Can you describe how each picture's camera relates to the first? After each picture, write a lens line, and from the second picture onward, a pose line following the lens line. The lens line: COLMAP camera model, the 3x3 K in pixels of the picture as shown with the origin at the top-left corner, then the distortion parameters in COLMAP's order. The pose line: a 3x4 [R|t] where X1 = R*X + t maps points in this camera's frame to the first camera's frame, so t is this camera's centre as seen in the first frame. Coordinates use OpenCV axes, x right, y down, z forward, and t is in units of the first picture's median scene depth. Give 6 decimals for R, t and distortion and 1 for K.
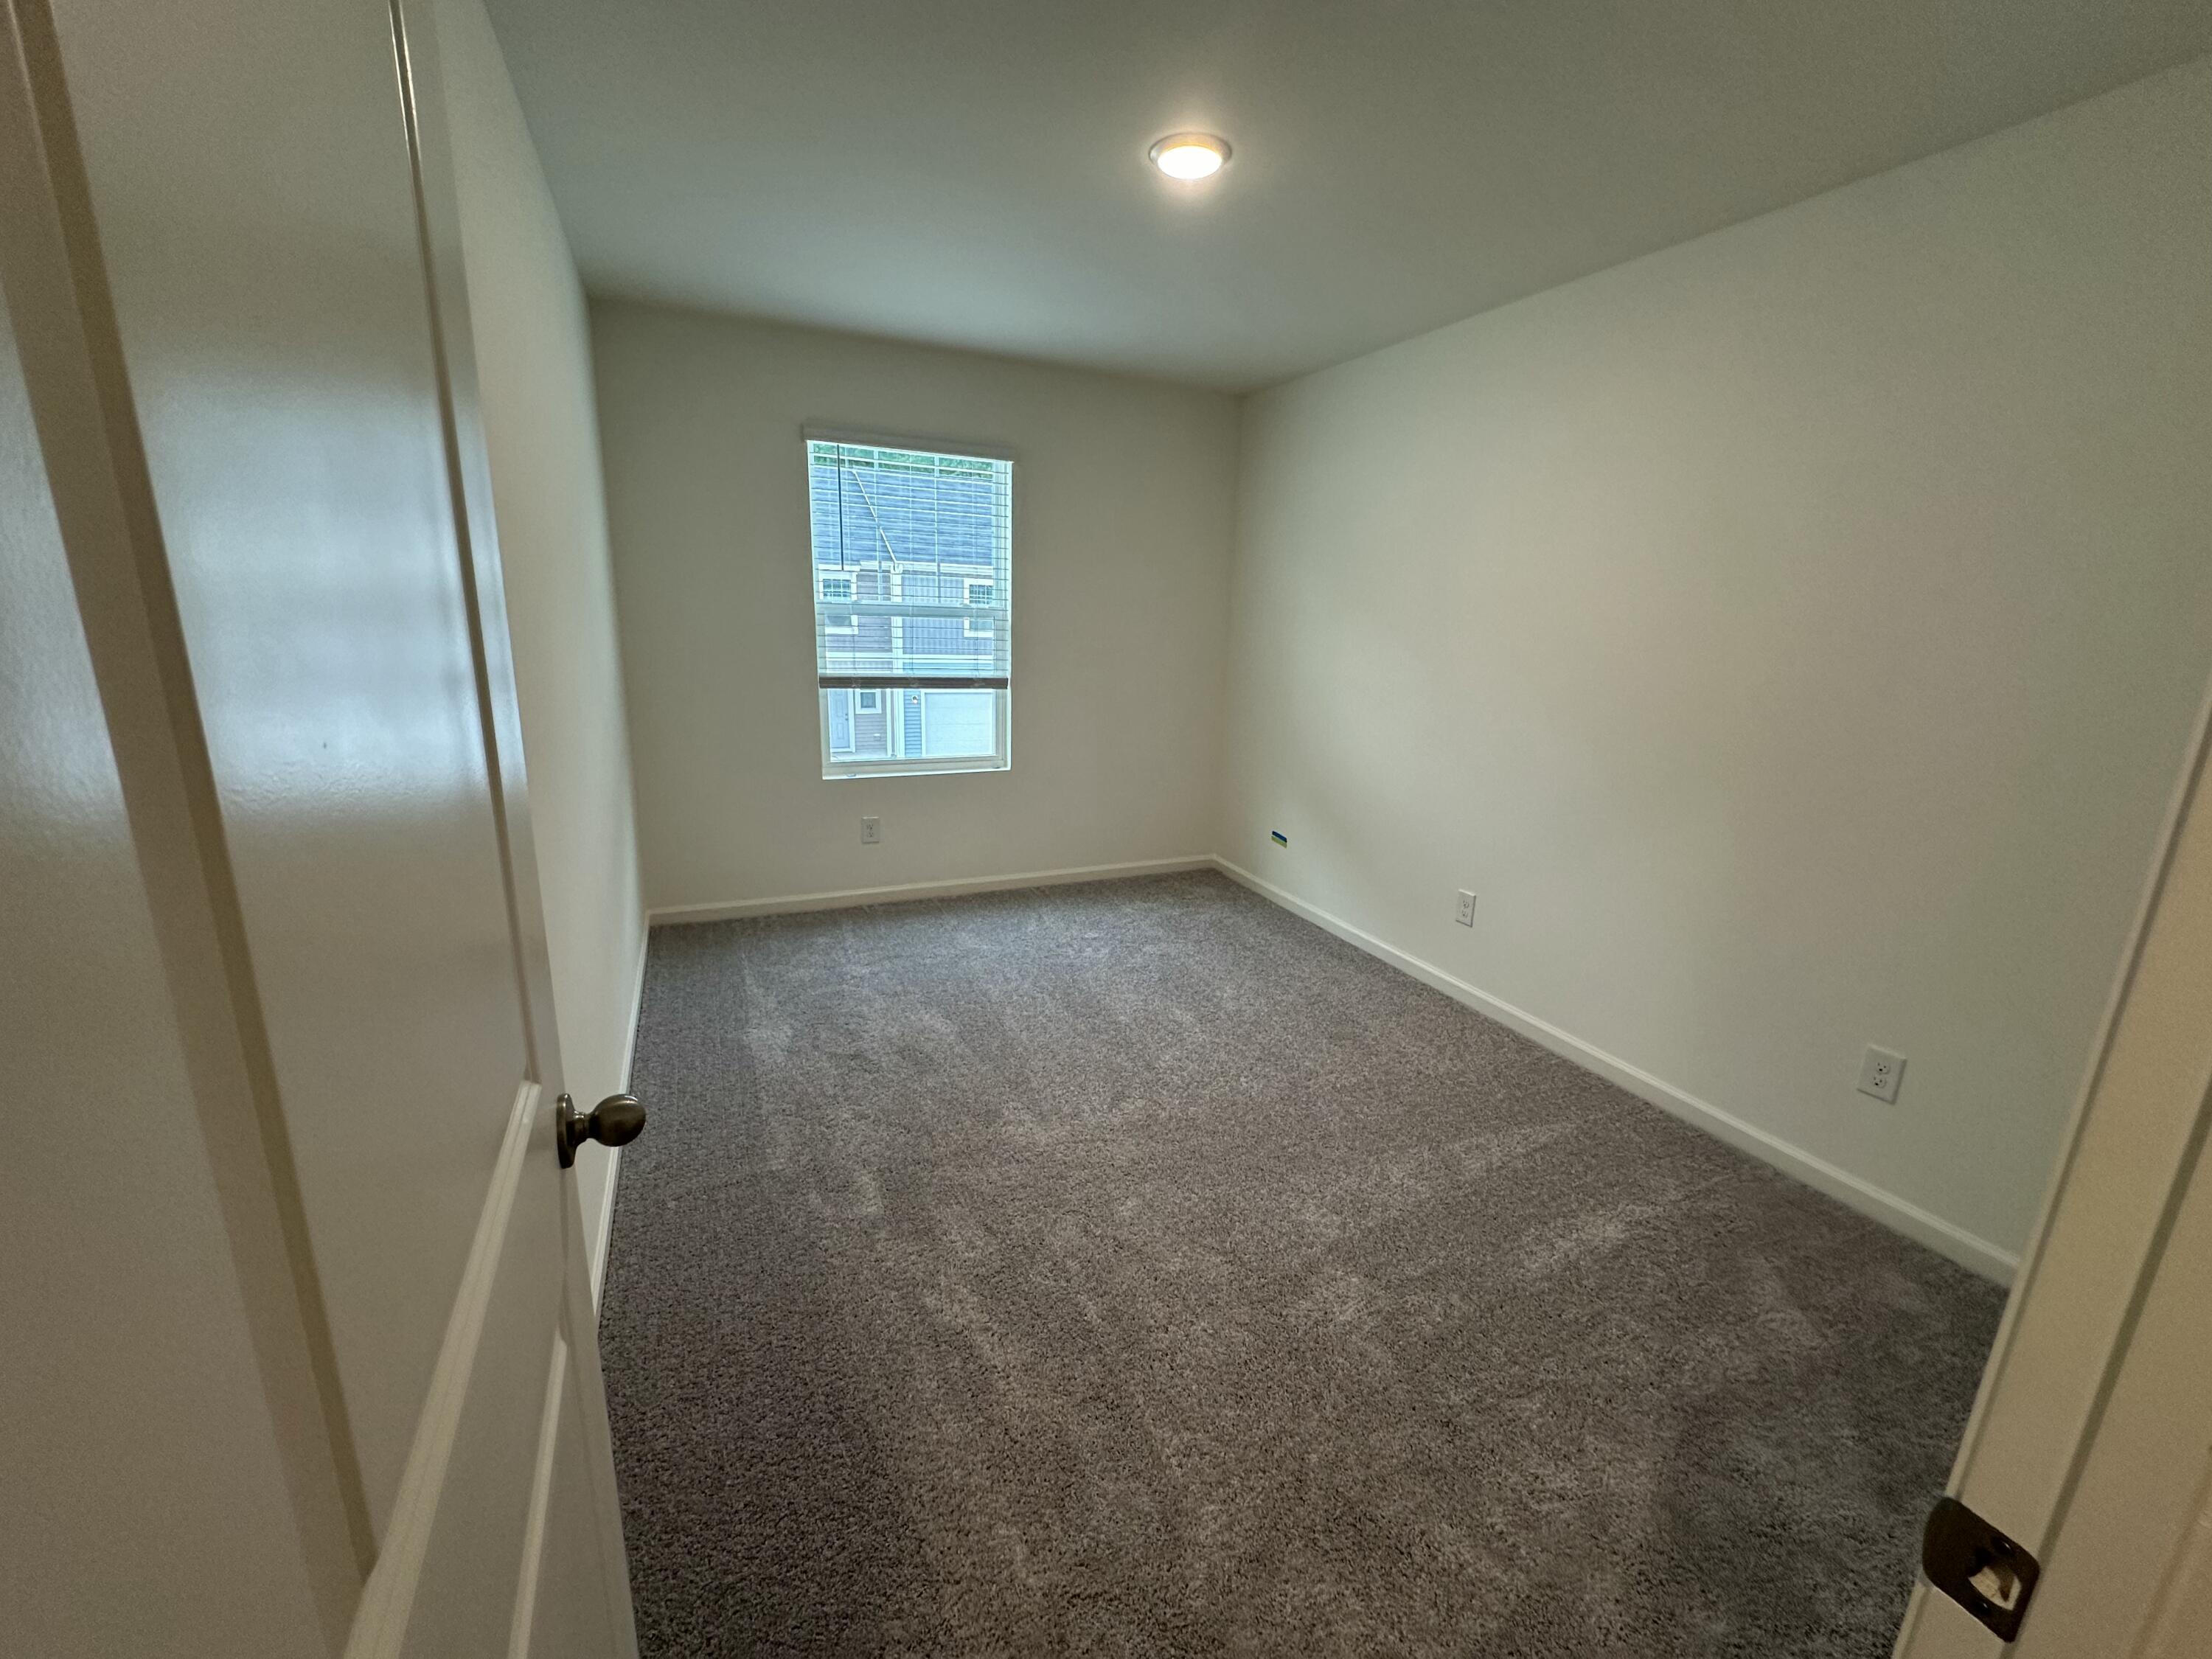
lens RADIAL K [[885.3, 0, 1090.8], [0, 885.3, 827.5], [0, 0, 1]] dist [0.001460, 0.000157]
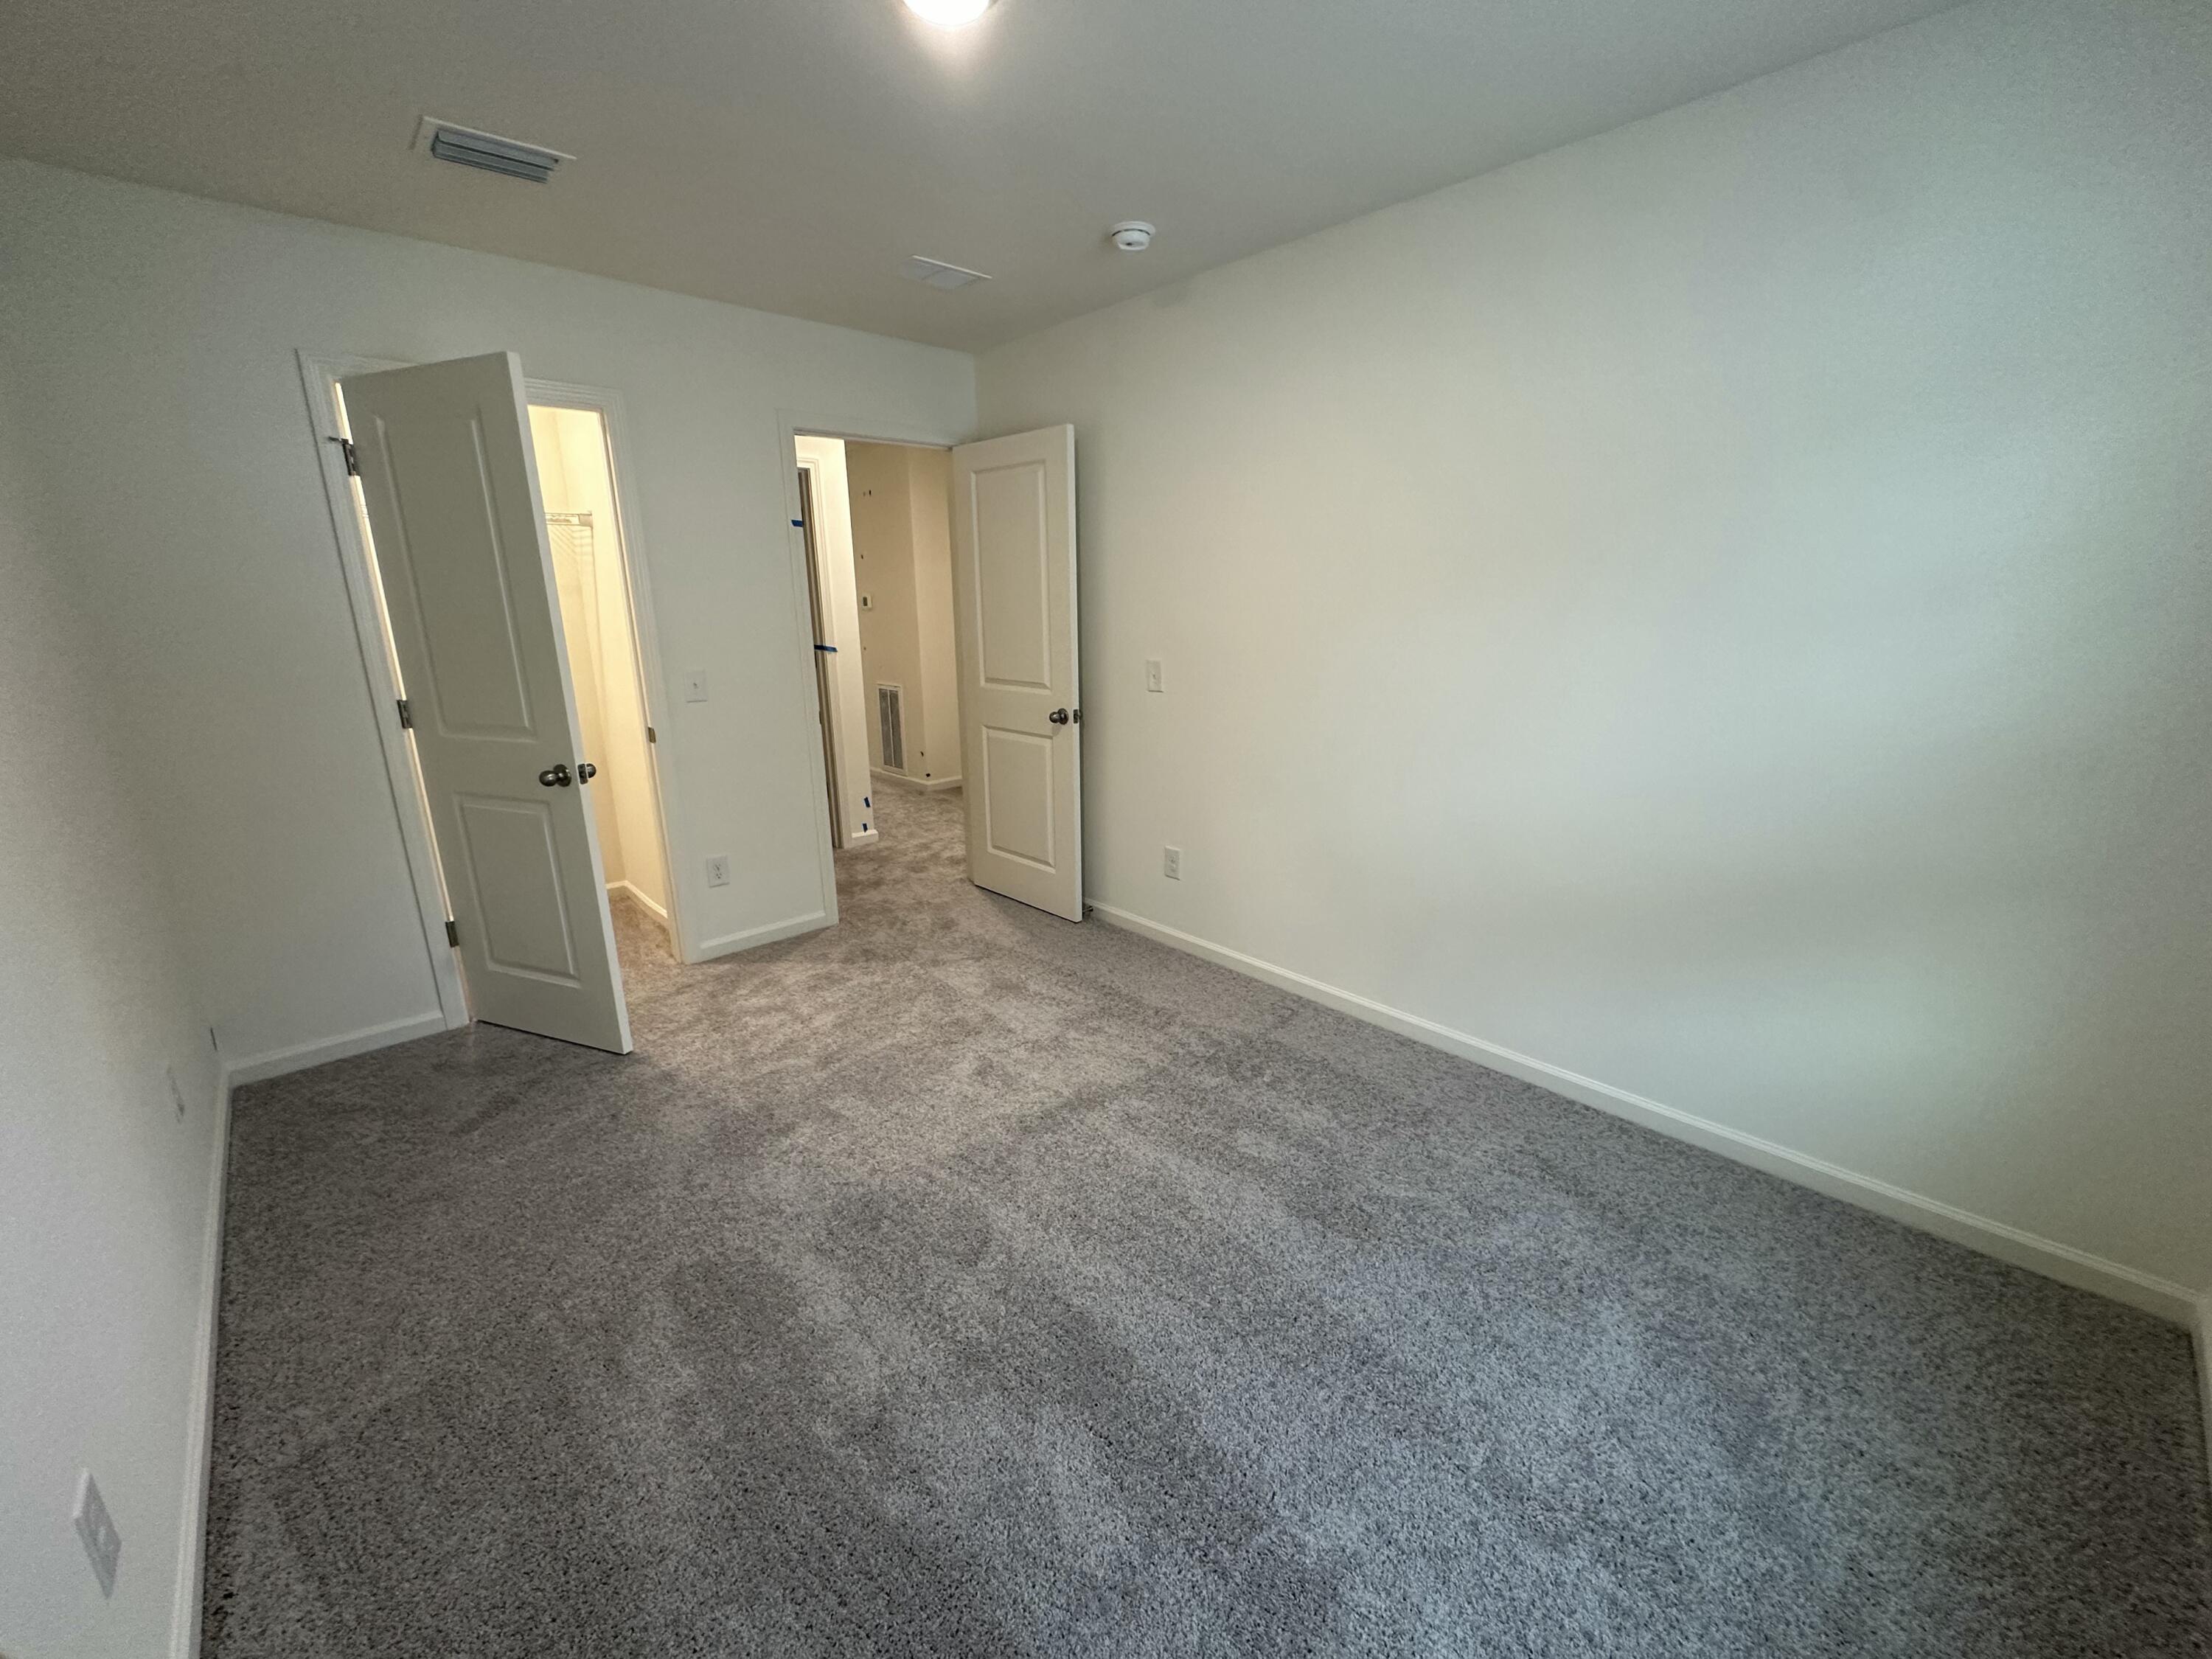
lens RADIAL K [[885.3, 0, 1097.1], [0, 885.3, 835.9], [0, 0, 1]] dist [0.001460, 0.000157]
pose [[0.941502, -0.116051, 0.316397, -0.066420], [0.107318, 0.993208, 0.044952, -0.038326], [-0.319465, -0.008368, 0.947561, 0.155590]]
